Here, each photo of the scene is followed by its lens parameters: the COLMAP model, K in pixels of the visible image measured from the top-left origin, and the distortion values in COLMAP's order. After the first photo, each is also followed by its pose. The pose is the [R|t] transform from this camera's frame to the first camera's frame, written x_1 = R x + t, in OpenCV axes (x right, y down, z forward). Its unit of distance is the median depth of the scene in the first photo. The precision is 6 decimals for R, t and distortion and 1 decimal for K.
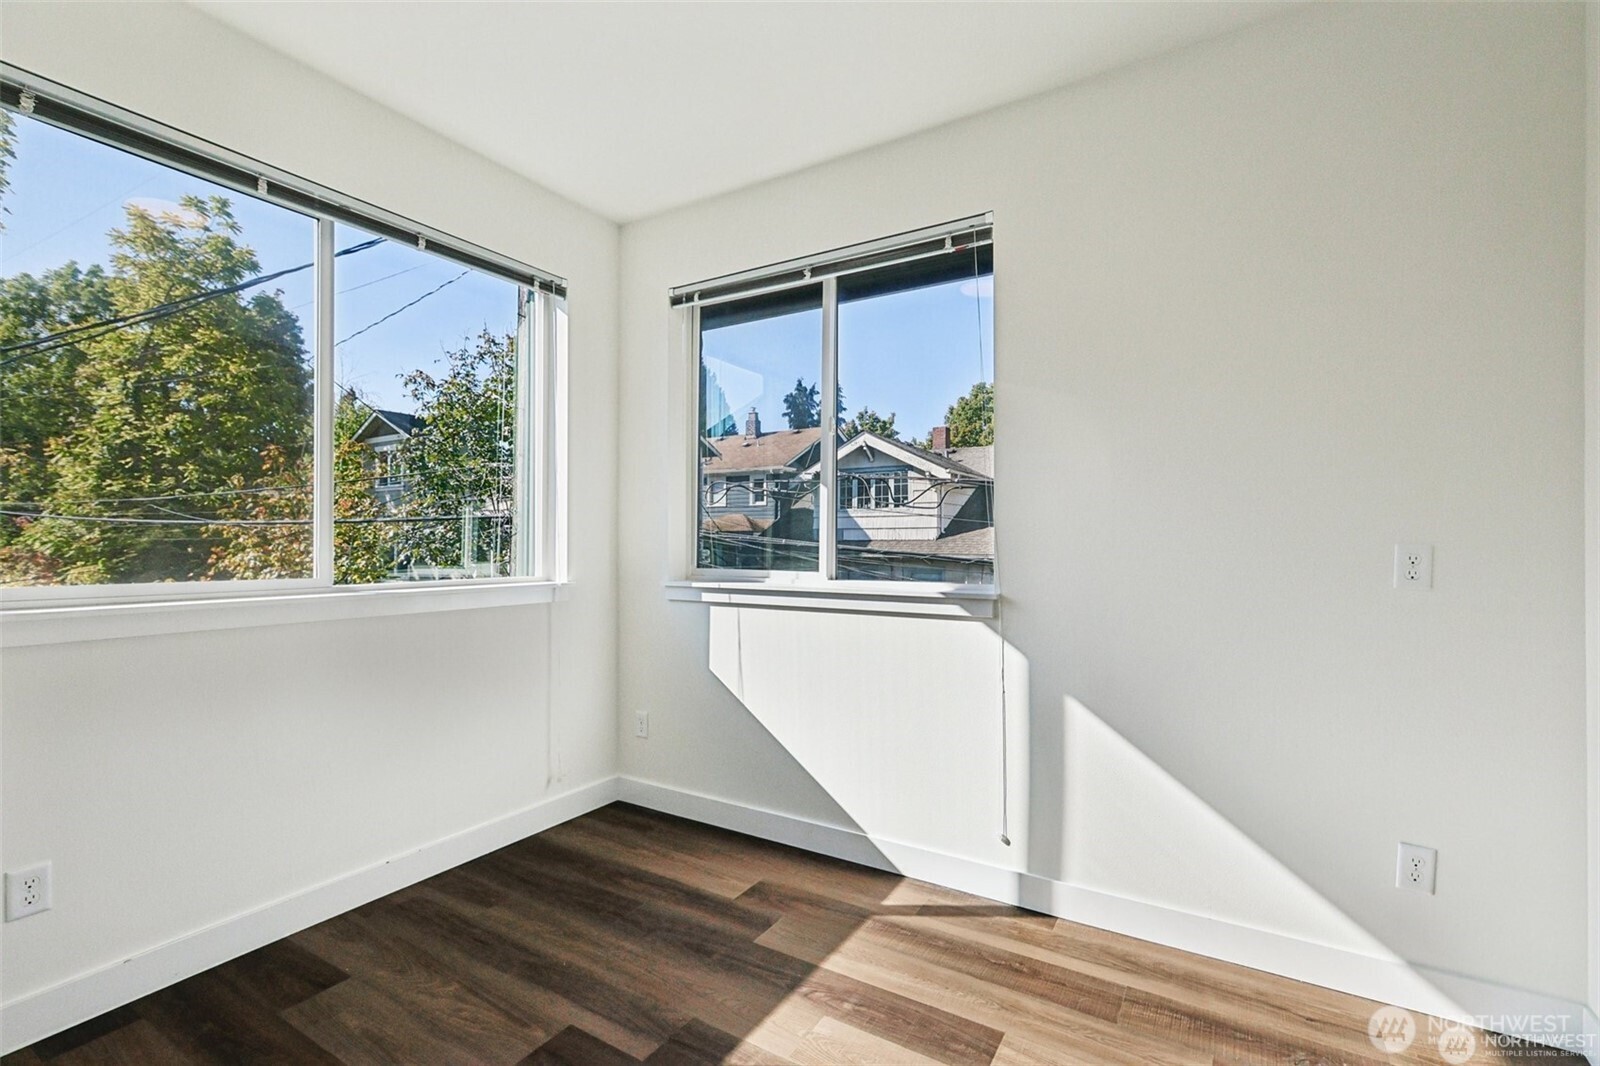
lens RADIAL K [[709.8, 0, 802.3], [0, 709.8, 524.8], [0, 0, 1]] dist [0.001996, -0.001100]
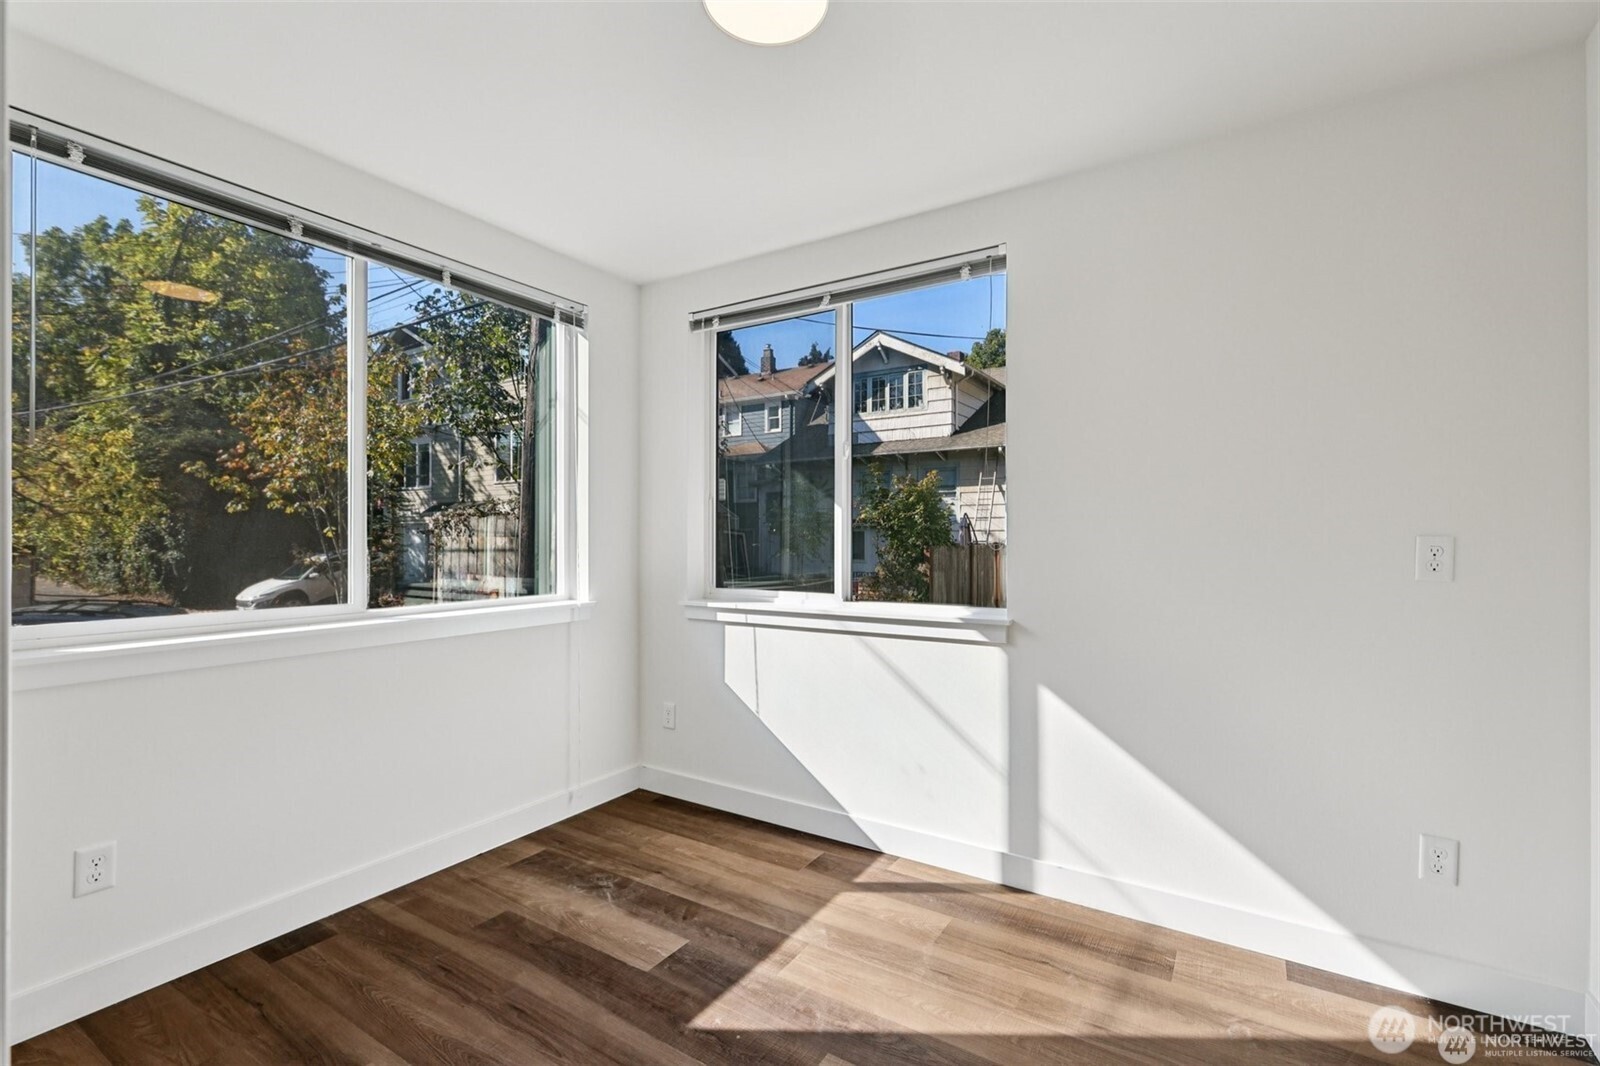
lens RADIAL K [[709.8, 0, 804.6], [0, 709.8, 545.3], [0, 0, 1]] dist [0.001996, -0.001100]
pose [[0.999842, -0.003065, -0.017496, -0.000724], [0.003127, 0.999989, 0.003462, 0.129424], [0.017486, -0.003516, 0.999841, -0.007442]]
